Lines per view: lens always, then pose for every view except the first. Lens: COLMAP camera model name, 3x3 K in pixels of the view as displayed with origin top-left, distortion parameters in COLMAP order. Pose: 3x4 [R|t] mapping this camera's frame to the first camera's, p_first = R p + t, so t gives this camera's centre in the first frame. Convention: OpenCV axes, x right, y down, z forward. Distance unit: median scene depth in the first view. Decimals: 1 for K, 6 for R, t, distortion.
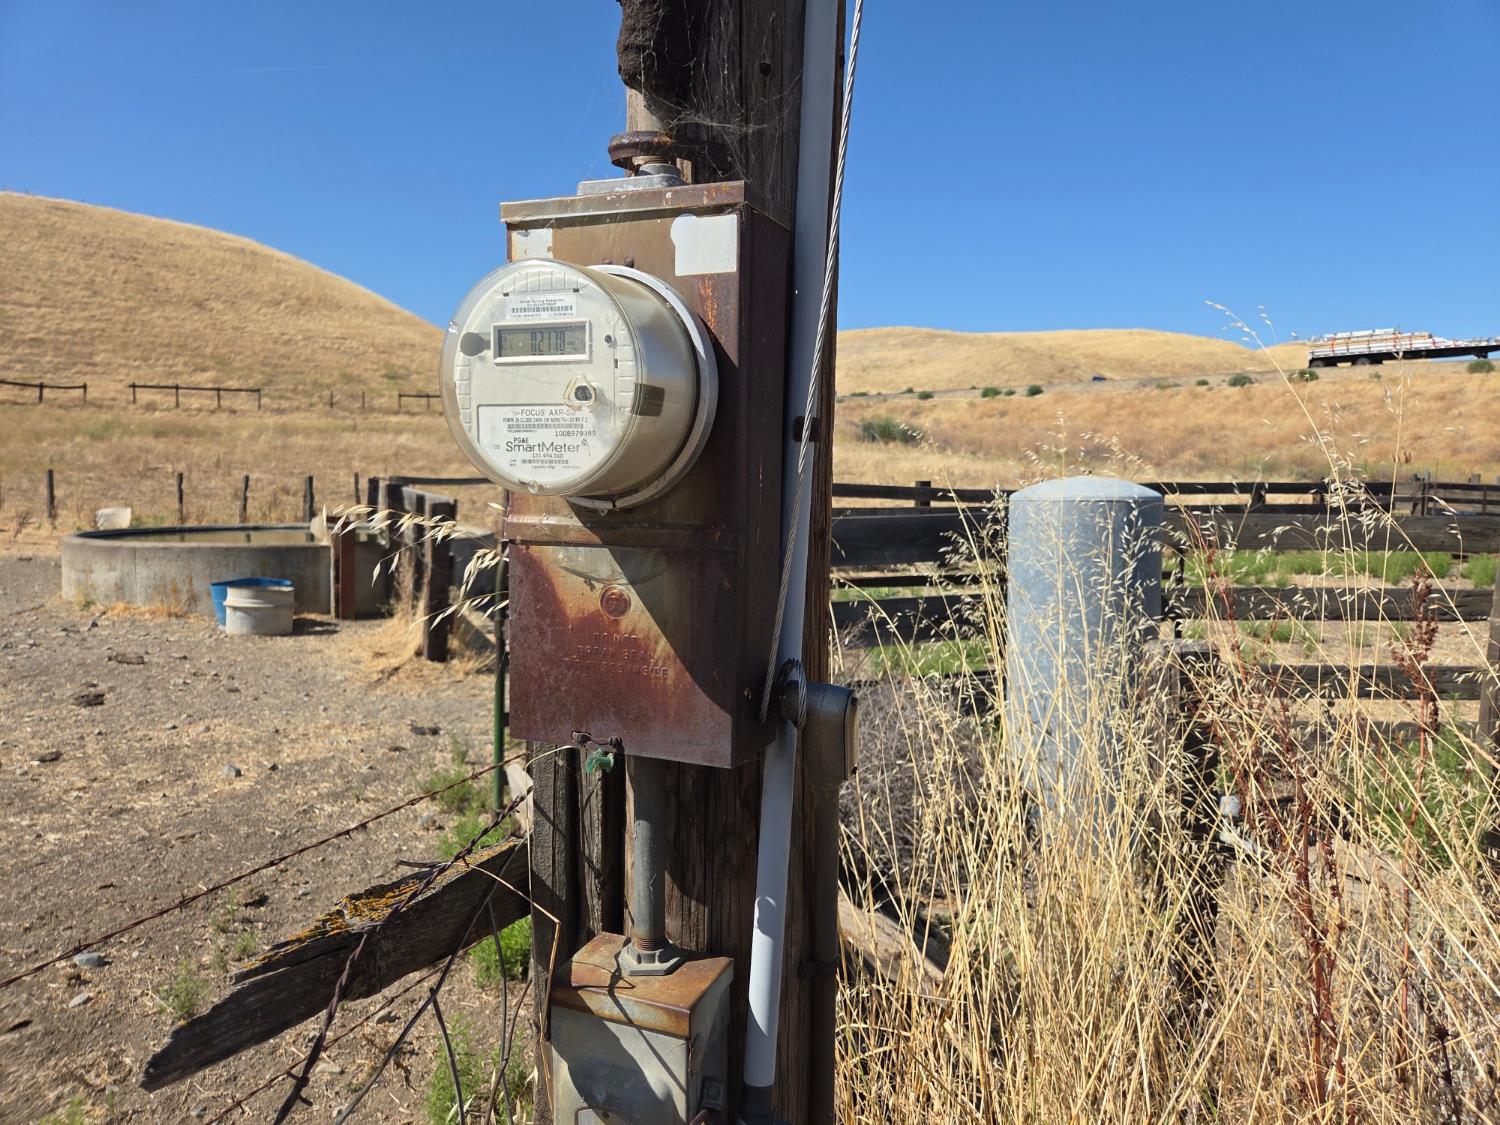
lens RADIAL K [[989.9, 0, 748.7], [0, 989.9, 566.4], [0, 0, 1]] dist [0.027929, -0.010239]
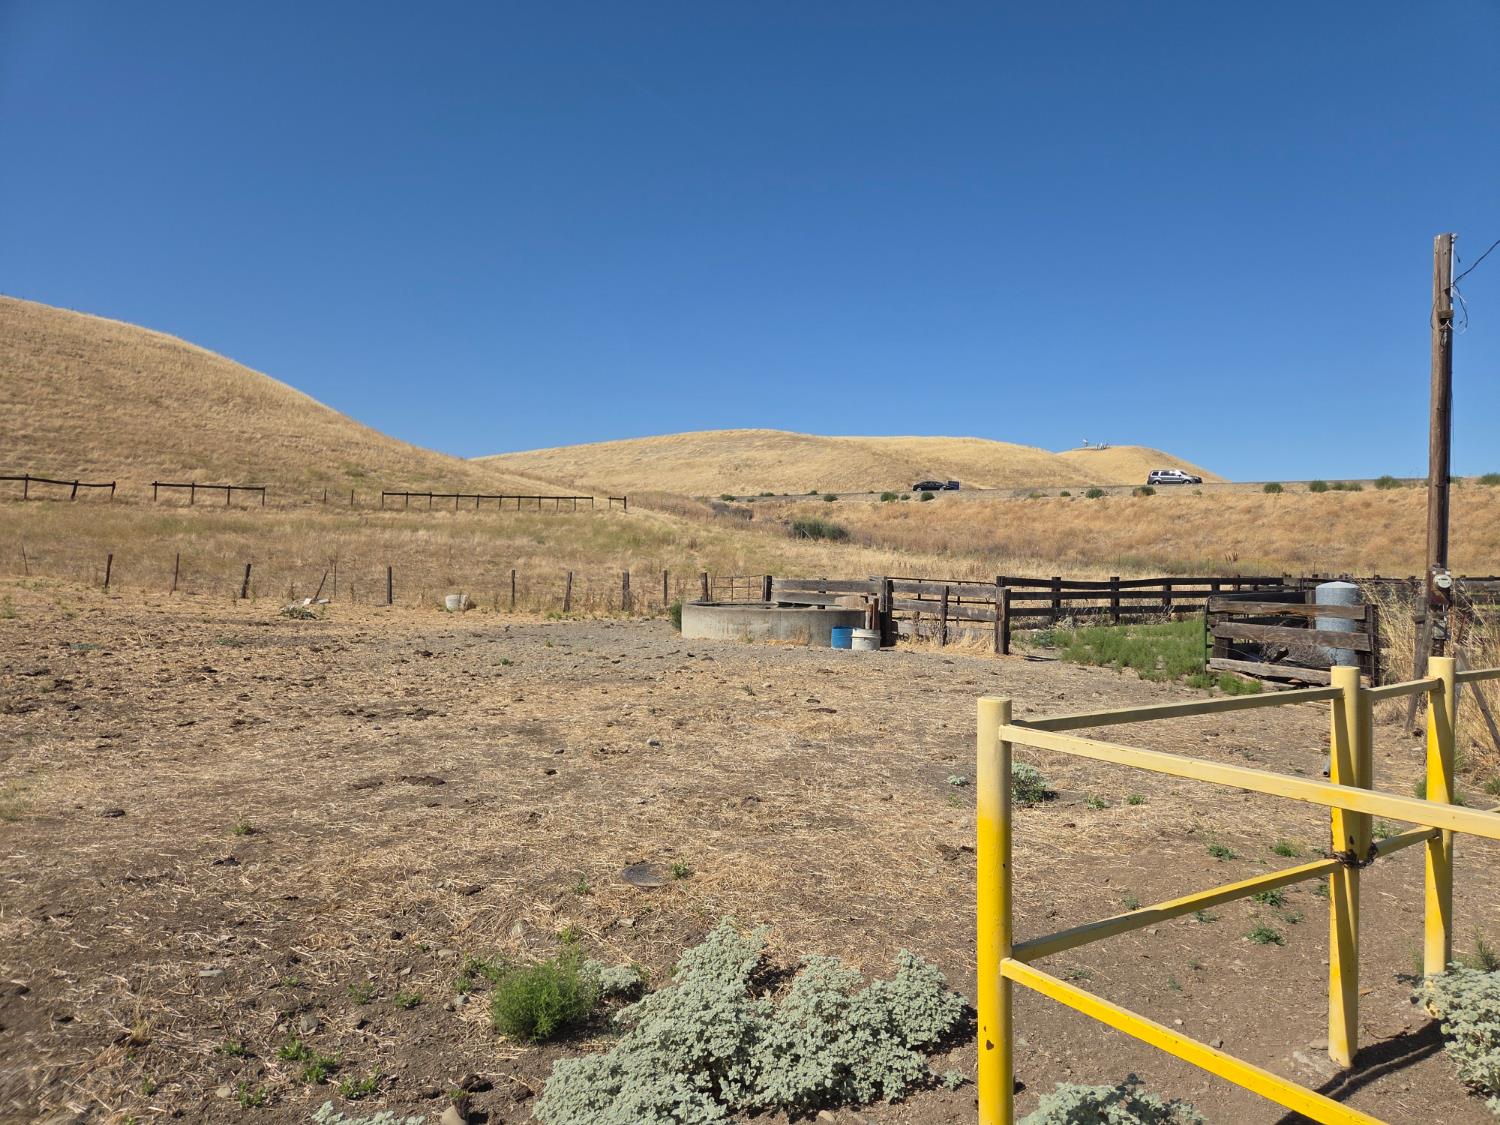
lens RADIAL K [[989.9, 0, 752.1], [0, 989.9, 562.3], [0, 0, 1]] dist [0.027929, -0.010239]
pose [[0.984643, 0.003378, 0.174547, -0.116070], [0.012929, 0.995656, -0.092202, 0.007540], [-0.174100, 0.093043, 0.980322, -0.109248]]
